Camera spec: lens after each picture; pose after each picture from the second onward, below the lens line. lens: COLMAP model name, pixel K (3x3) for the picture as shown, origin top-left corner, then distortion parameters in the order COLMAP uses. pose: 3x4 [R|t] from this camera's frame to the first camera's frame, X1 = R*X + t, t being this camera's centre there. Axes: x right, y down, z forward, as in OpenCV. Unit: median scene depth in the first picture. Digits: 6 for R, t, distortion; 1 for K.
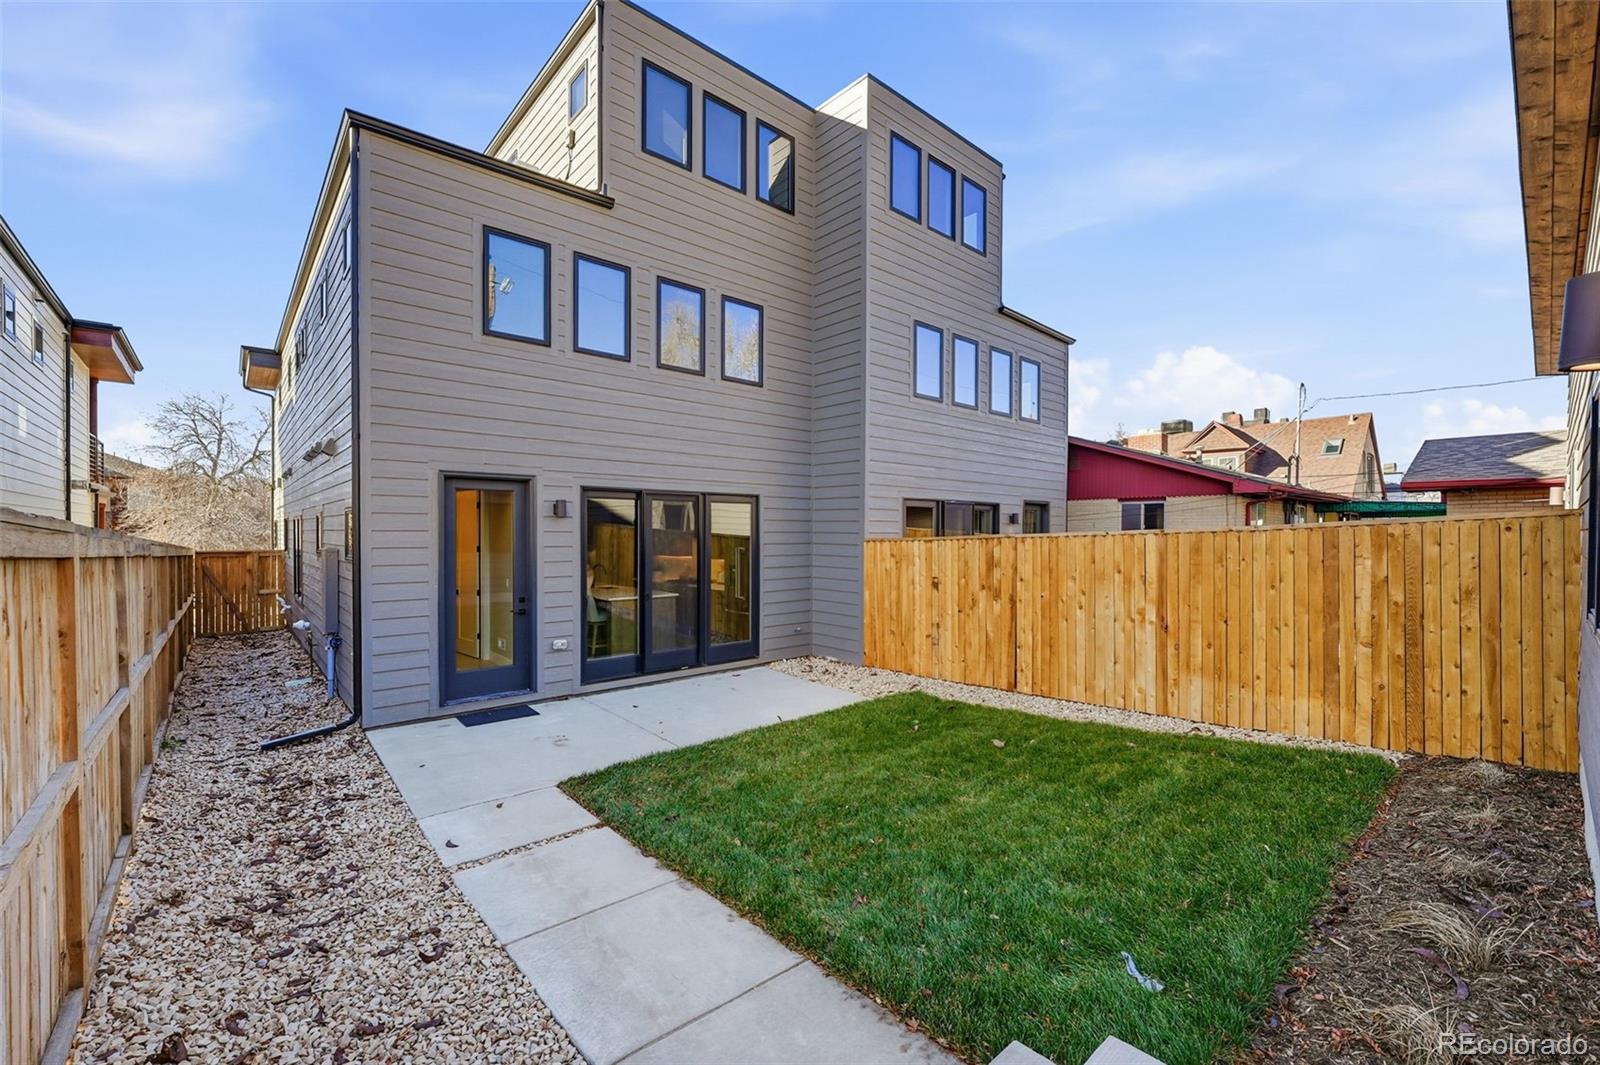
lens RADIAL K [[661.3, 0, 800.0], [0, 661.3, 532.5], [0, 0, 1]] dist [0.000376, 0.000253]
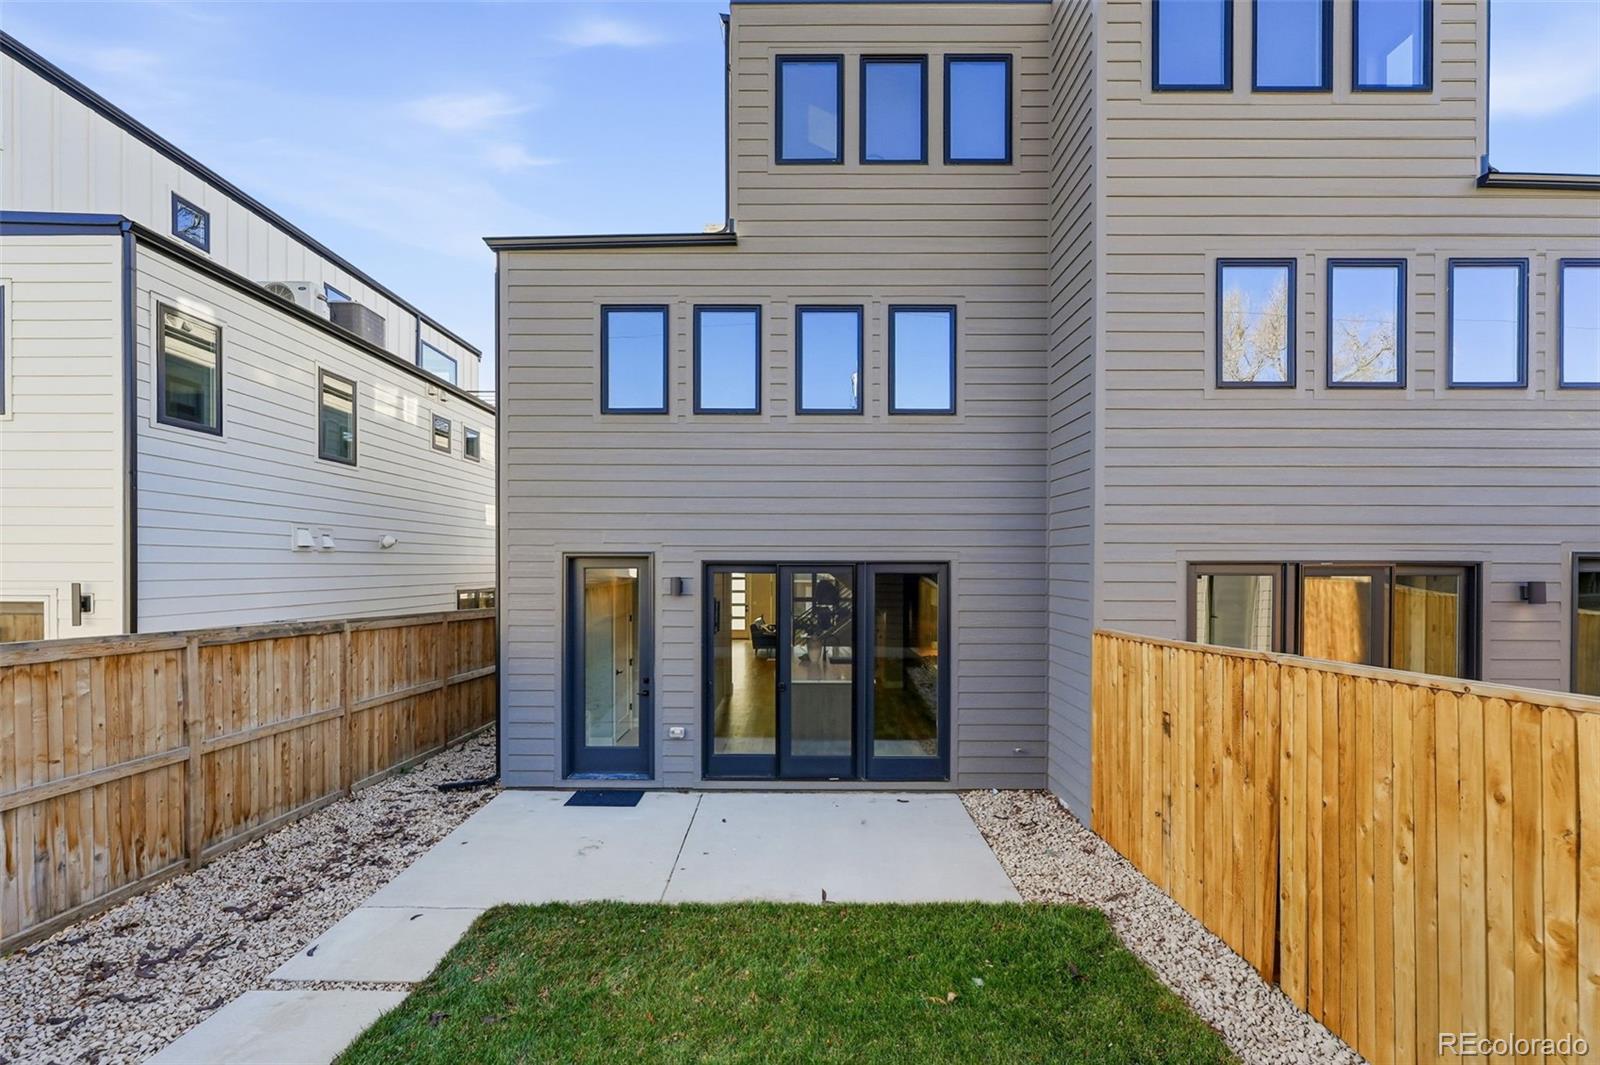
lens RADIAL K [[669.6, 0, 798.0], [0, 669.6, 568.5], [0, 0, 1]] dist [-0.000342, 0.000118]
pose [[0.744661, -0.000726, -0.667442, 0.390329], [-0.000277, 0.999999, -0.001397, -0.059604], [0.667442, 0.001226, 0.744660, 0.411294]]
